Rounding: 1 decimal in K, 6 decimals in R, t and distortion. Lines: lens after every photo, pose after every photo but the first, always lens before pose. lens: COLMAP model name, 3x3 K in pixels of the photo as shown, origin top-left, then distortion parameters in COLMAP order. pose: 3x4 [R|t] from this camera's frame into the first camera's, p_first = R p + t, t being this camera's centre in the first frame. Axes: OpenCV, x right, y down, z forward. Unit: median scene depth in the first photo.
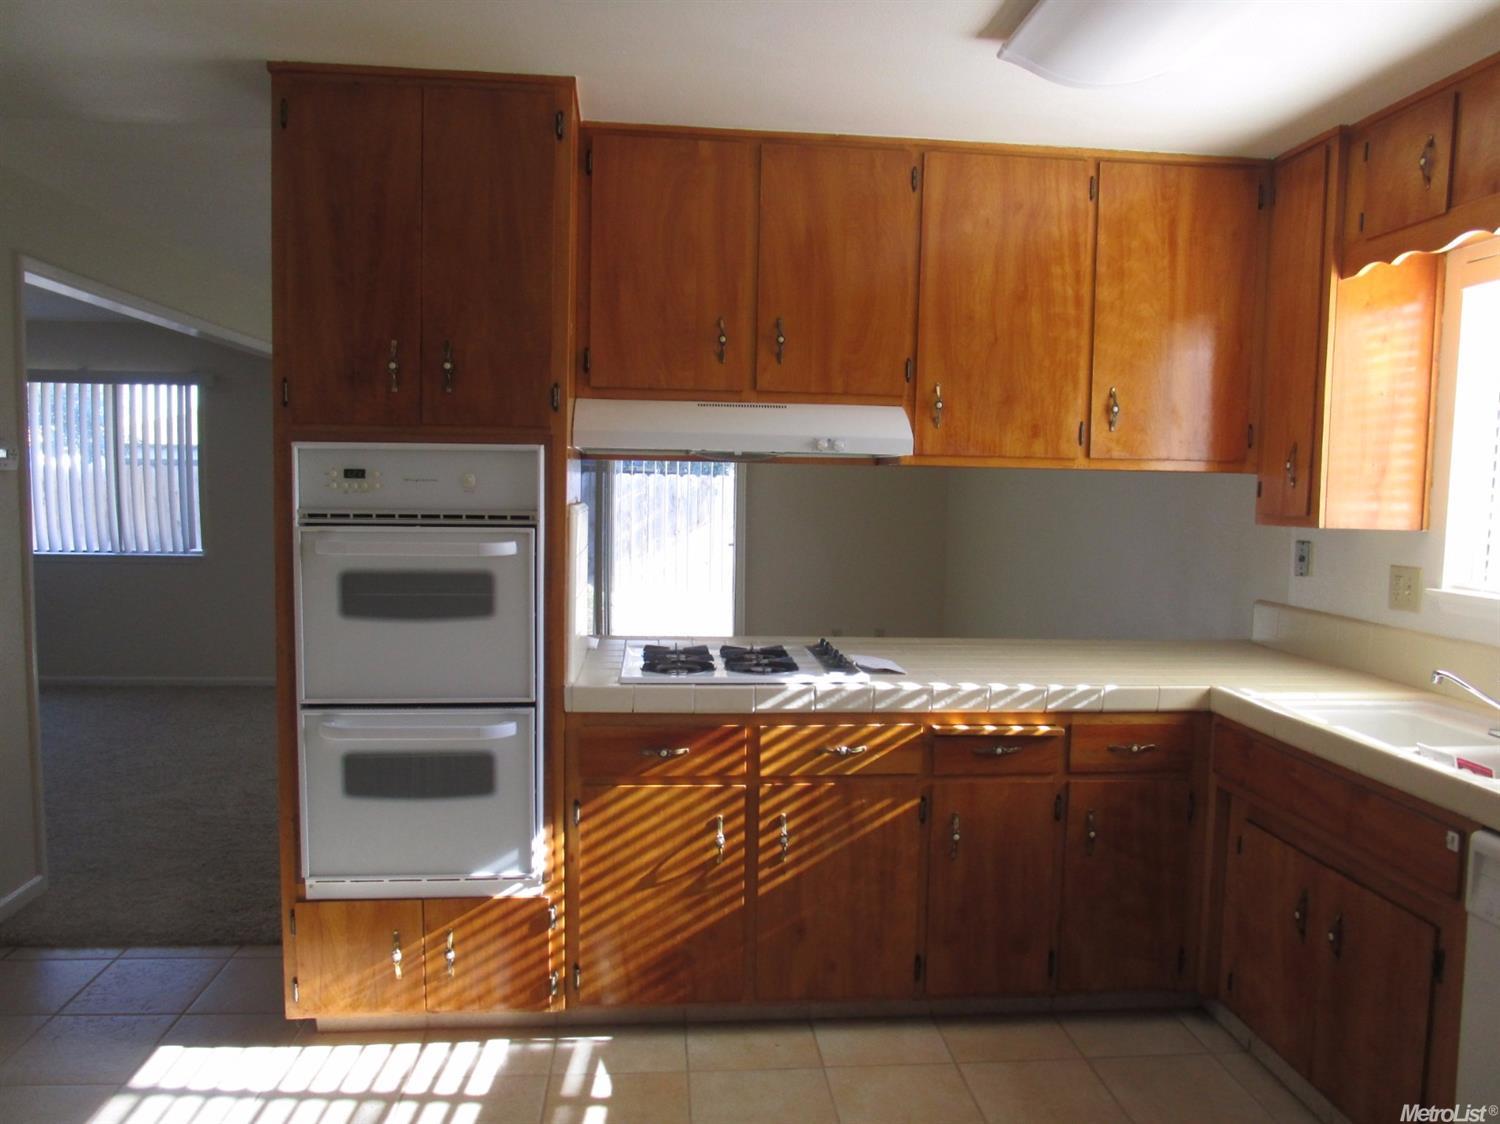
lens RADIAL K [[1071.1, 0, 741.1], [0, 1071.1, 566.4], [0, 0, 1]] dist [-0.023018, 0.004528]
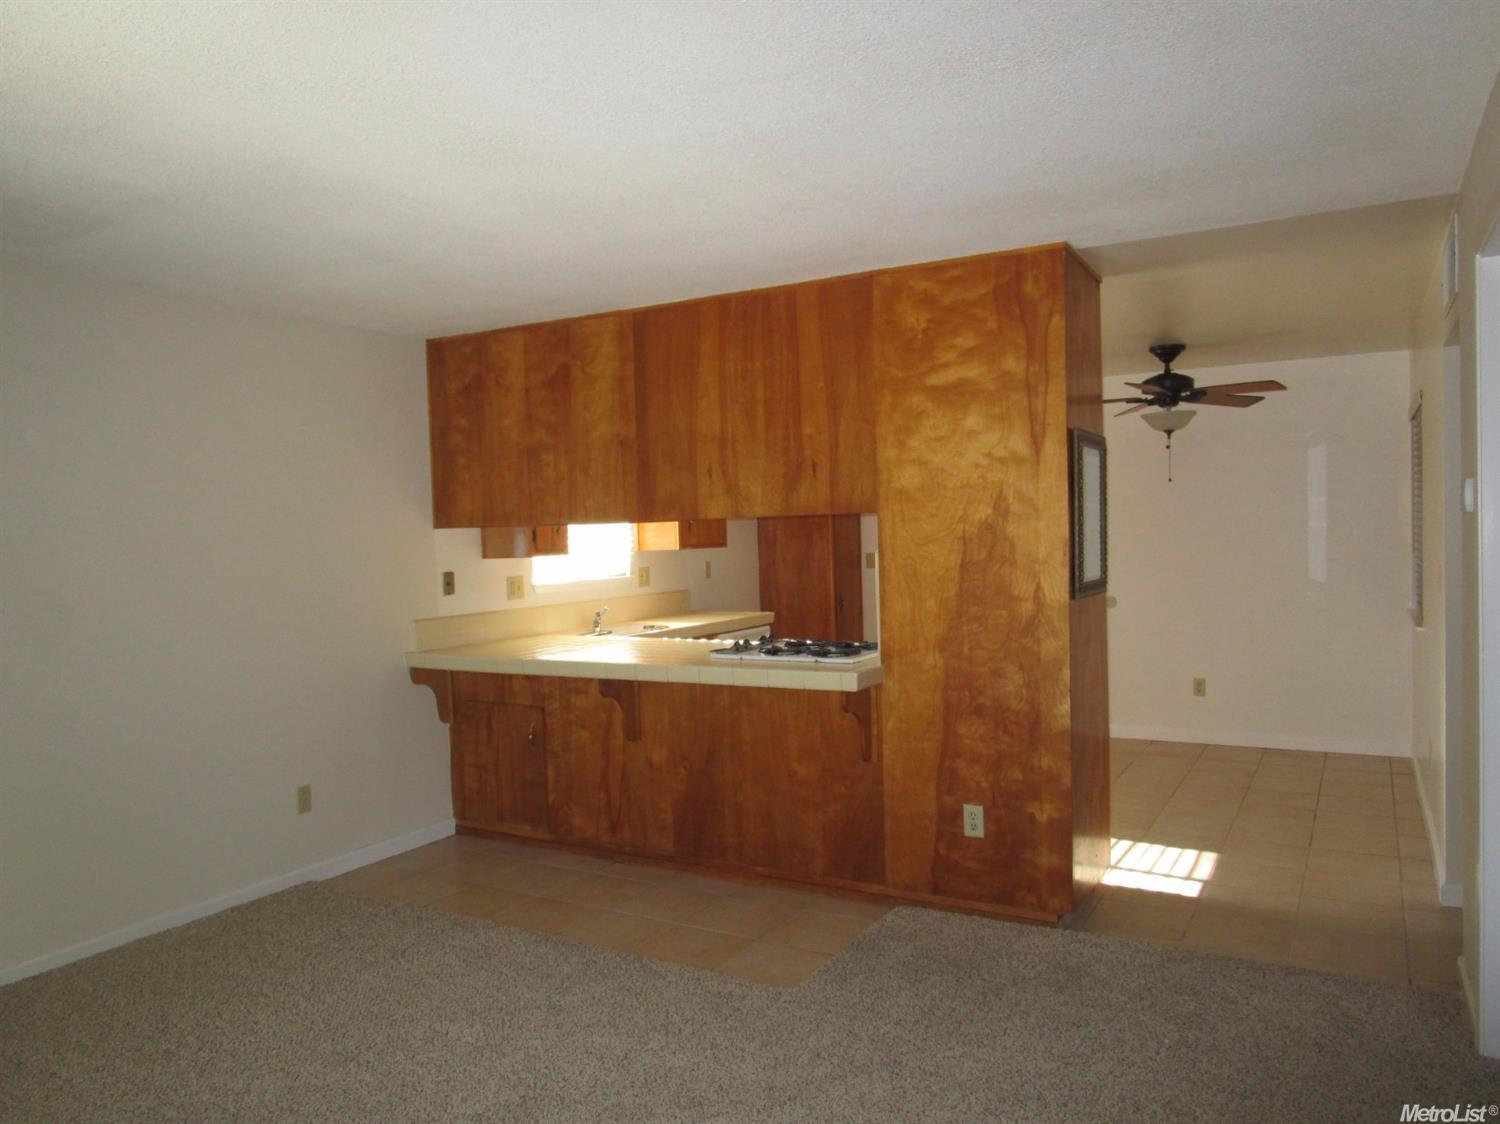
lens RADIAL K [[1071.1, 0, 741.1], [0, 1071.1, 566.4], [0, 0, 1]] dist [-0.023018, 0.004528]
pose [[-0.818010, -0.010863, 0.575101, -0.863261], [0.062718, 0.992176, 0.107950, -0.211965], [-0.571774, 0.124373, -0.810929, 2.481908]]
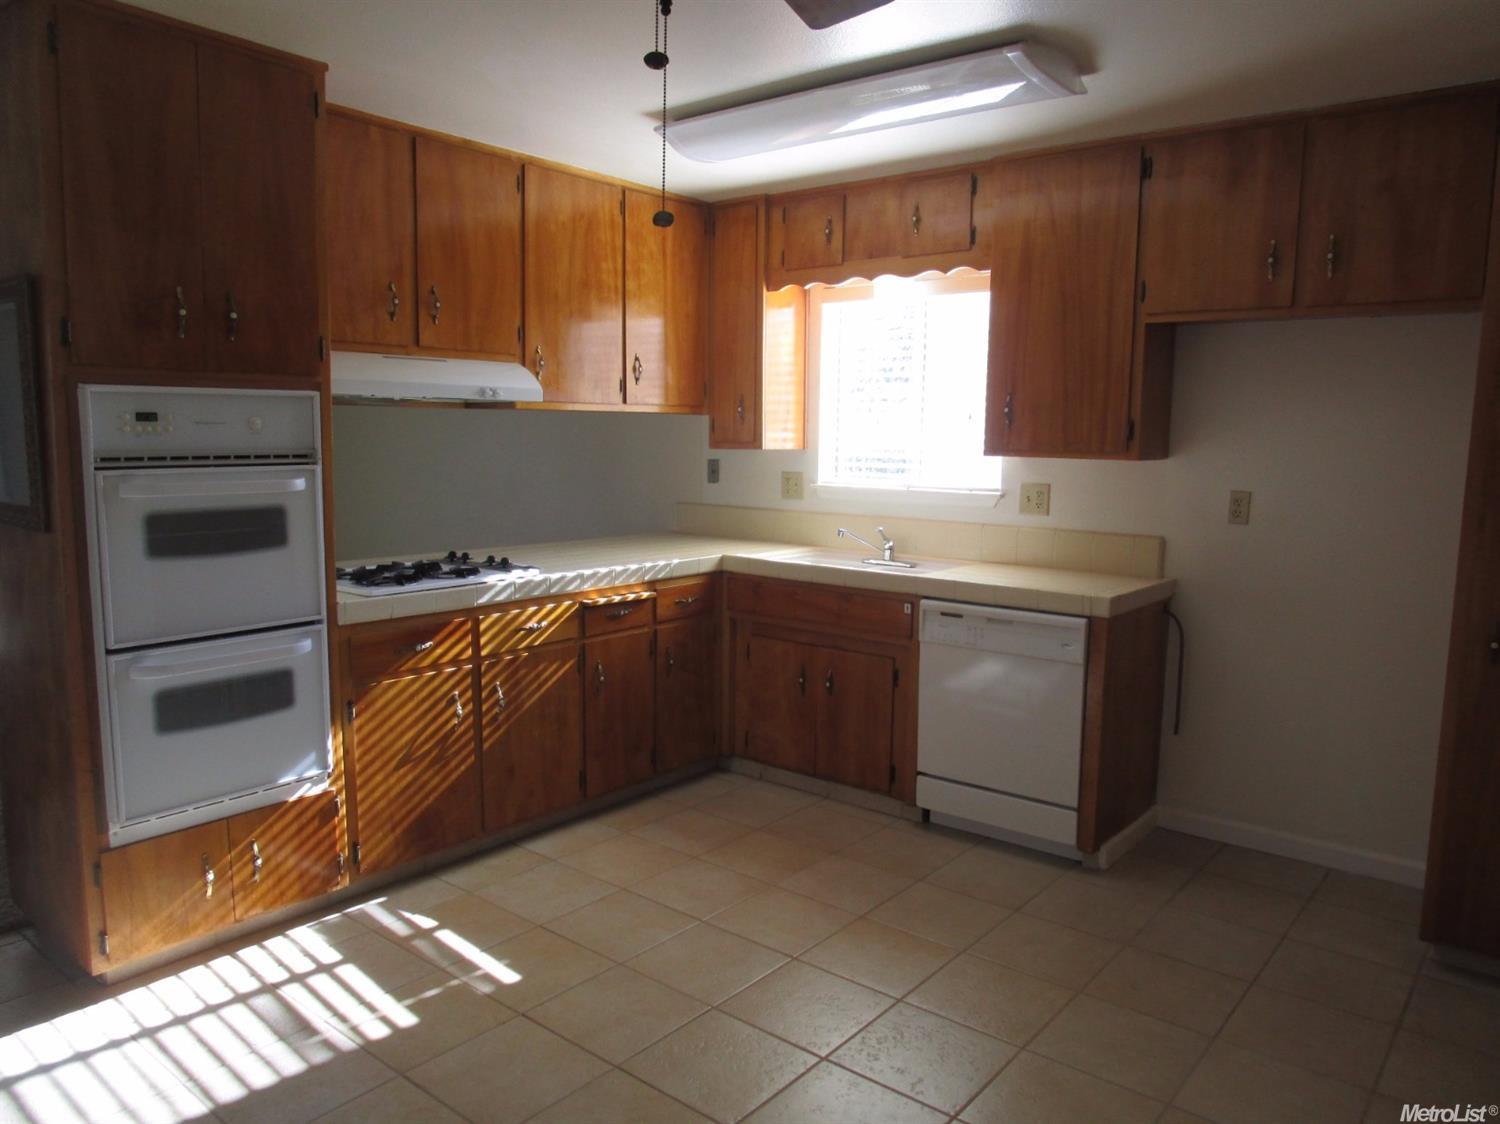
lens RADIAL K [[1071.1, 0, 741.1], [0, 1071.1, 566.4], [0, 0, 1]] dist [-0.023018, 0.004528]
pose [[0.701716, -0.100107, 0.705389, -0.648867], [0.059164, 0.994847, 0.082330, 0.004347], [-0.709996, -0.016038, 0.704023, -0.107138]]
